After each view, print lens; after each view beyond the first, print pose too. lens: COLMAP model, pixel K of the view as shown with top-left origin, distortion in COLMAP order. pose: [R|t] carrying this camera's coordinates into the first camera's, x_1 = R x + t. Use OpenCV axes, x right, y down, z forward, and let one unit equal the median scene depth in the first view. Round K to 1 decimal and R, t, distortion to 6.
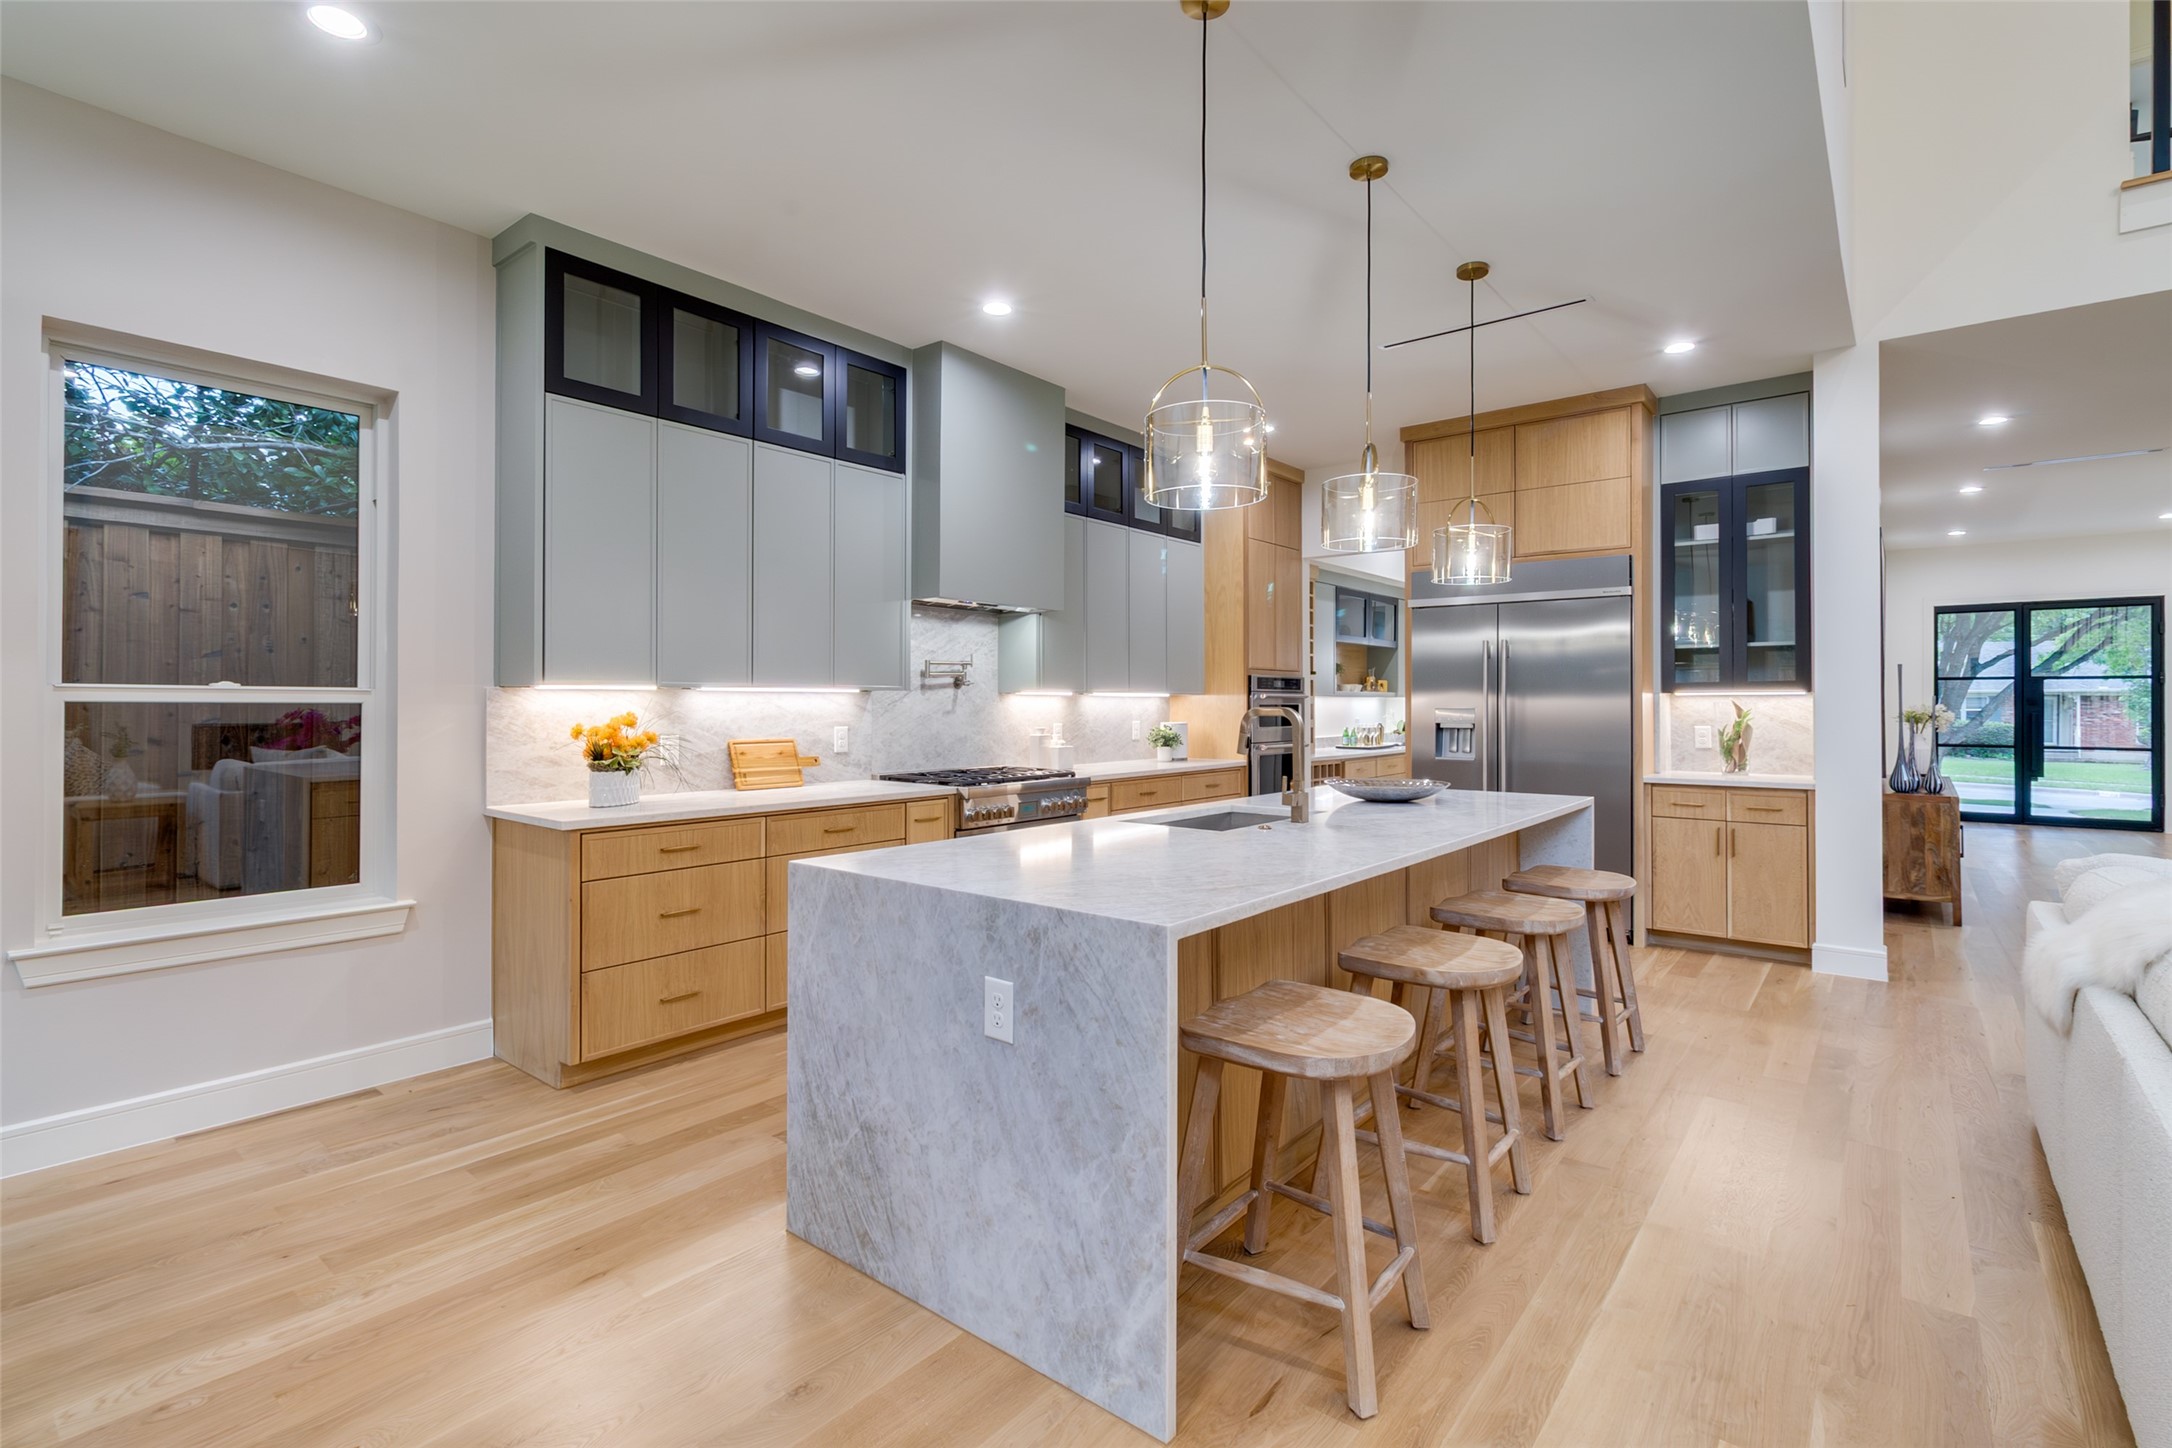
lens RADIAL K [[1000.8, 0, 1080.5], [0, 1000.8, 699.7], [0, 0, 1]] dist [-0.002292, 0.000508]
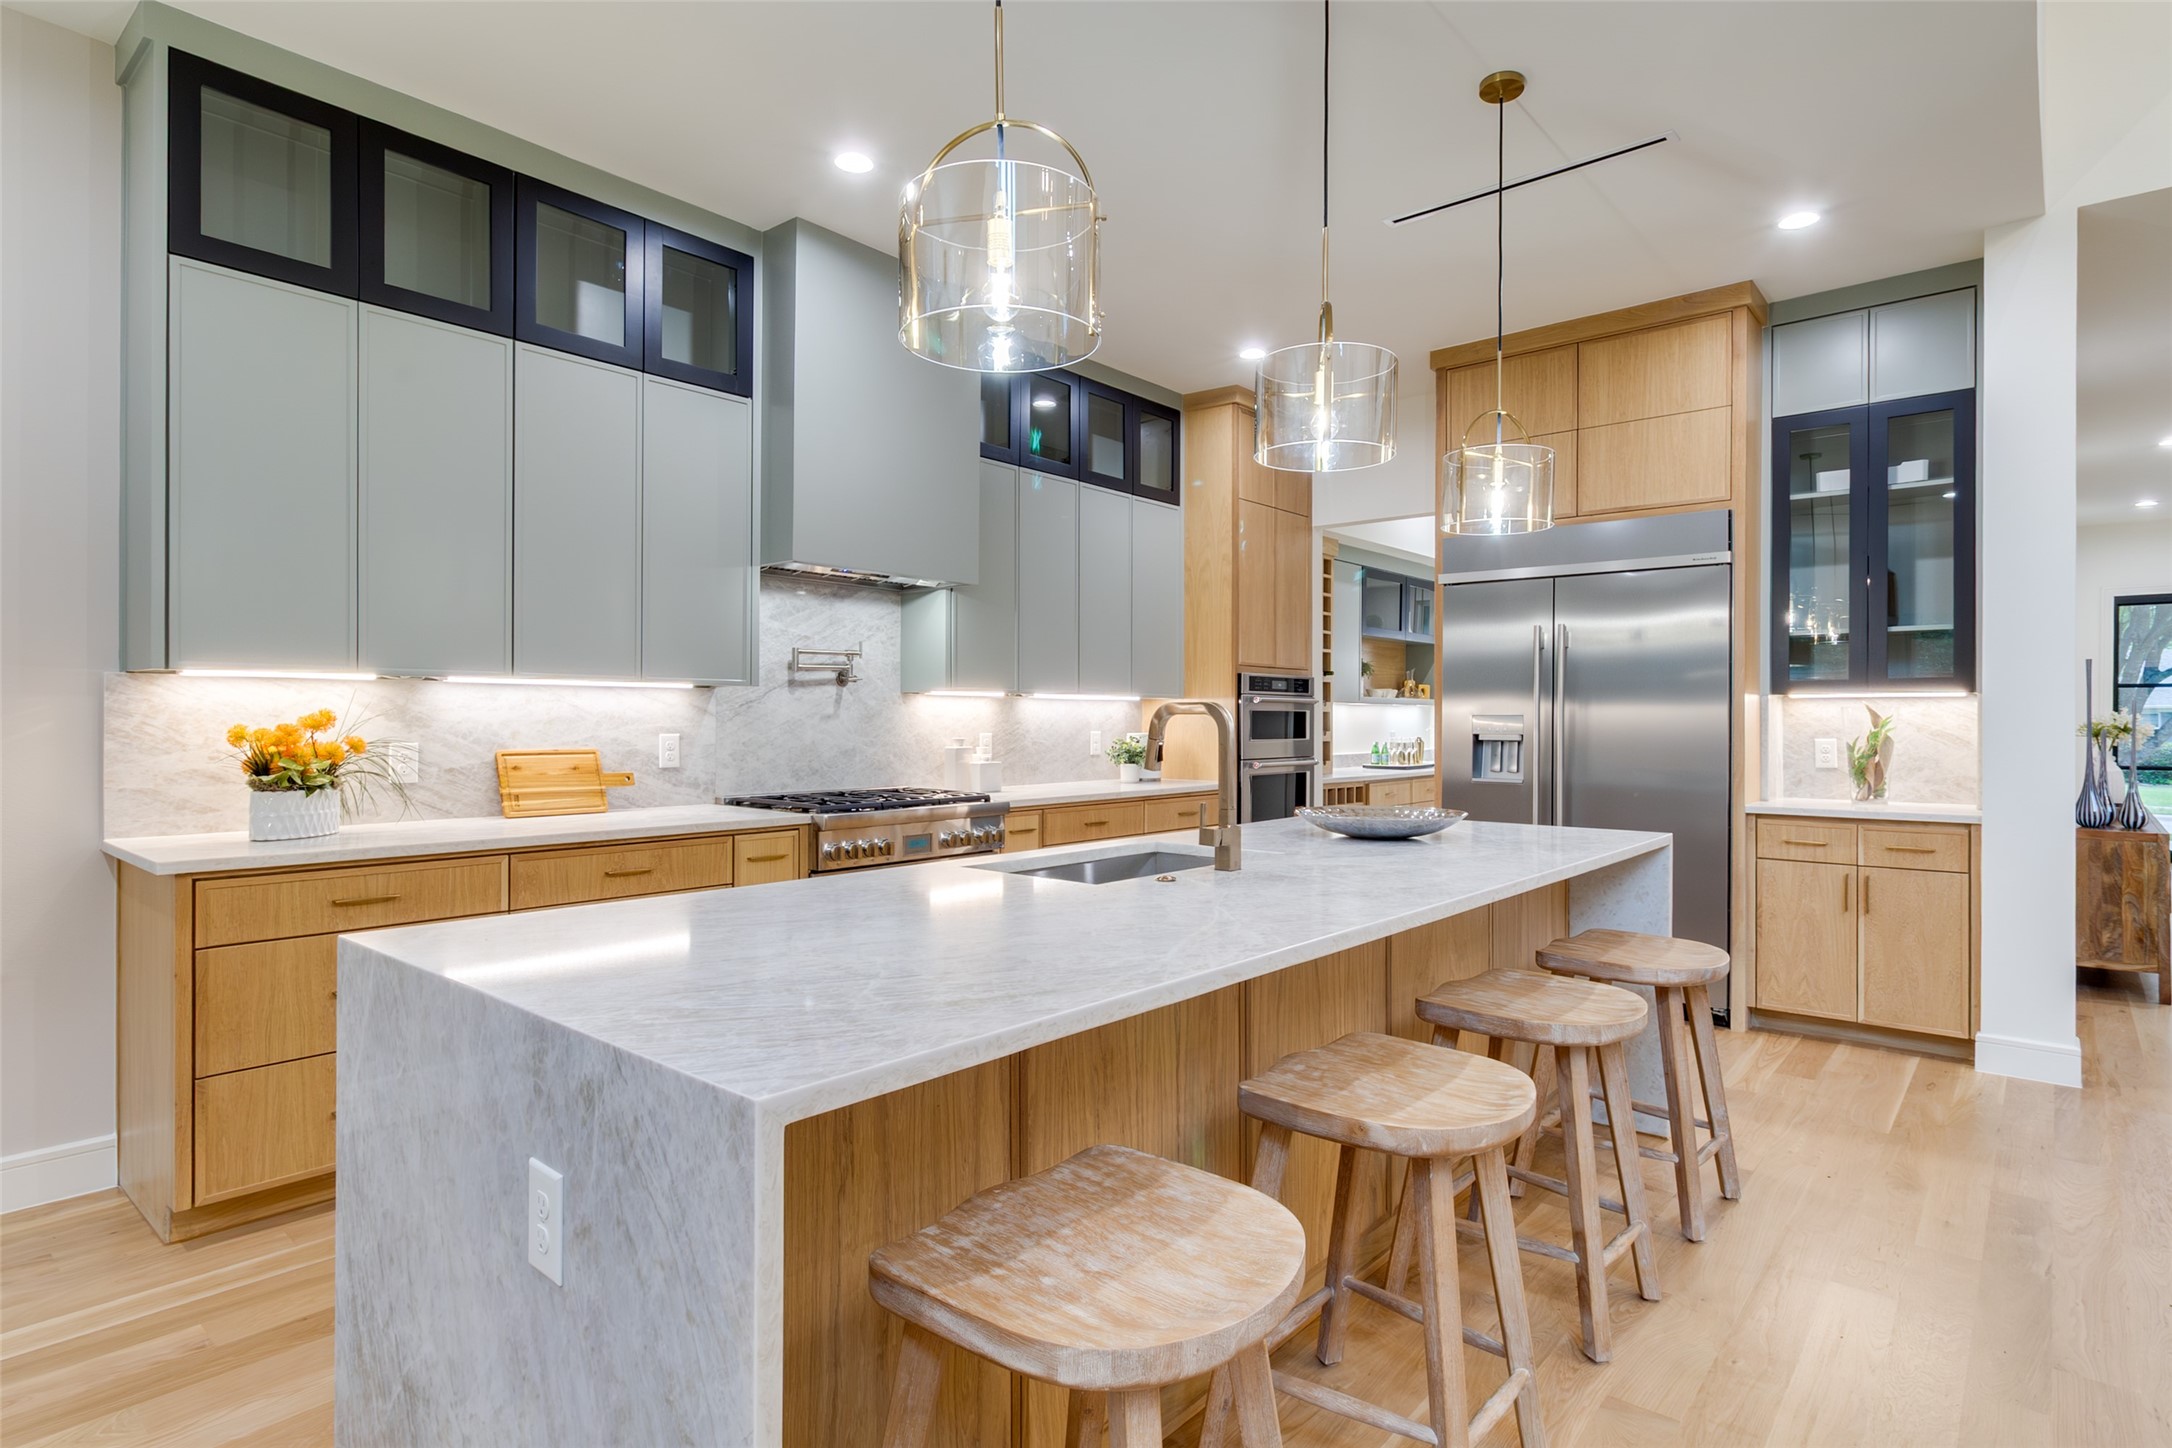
lens RADIAL K [[1122.3, 0, 1086.0], [0, 1122.3, 724.0], [0, 0, 1]] dist [-0.000081, -0.001036]
pose [[0.999719, 0.003187, -0.023485, 0.095964], [-0.003000, 0.999964, 0.007992, 0.011820], [0.023510, -0.007919, 0.999692, 0.160662]]
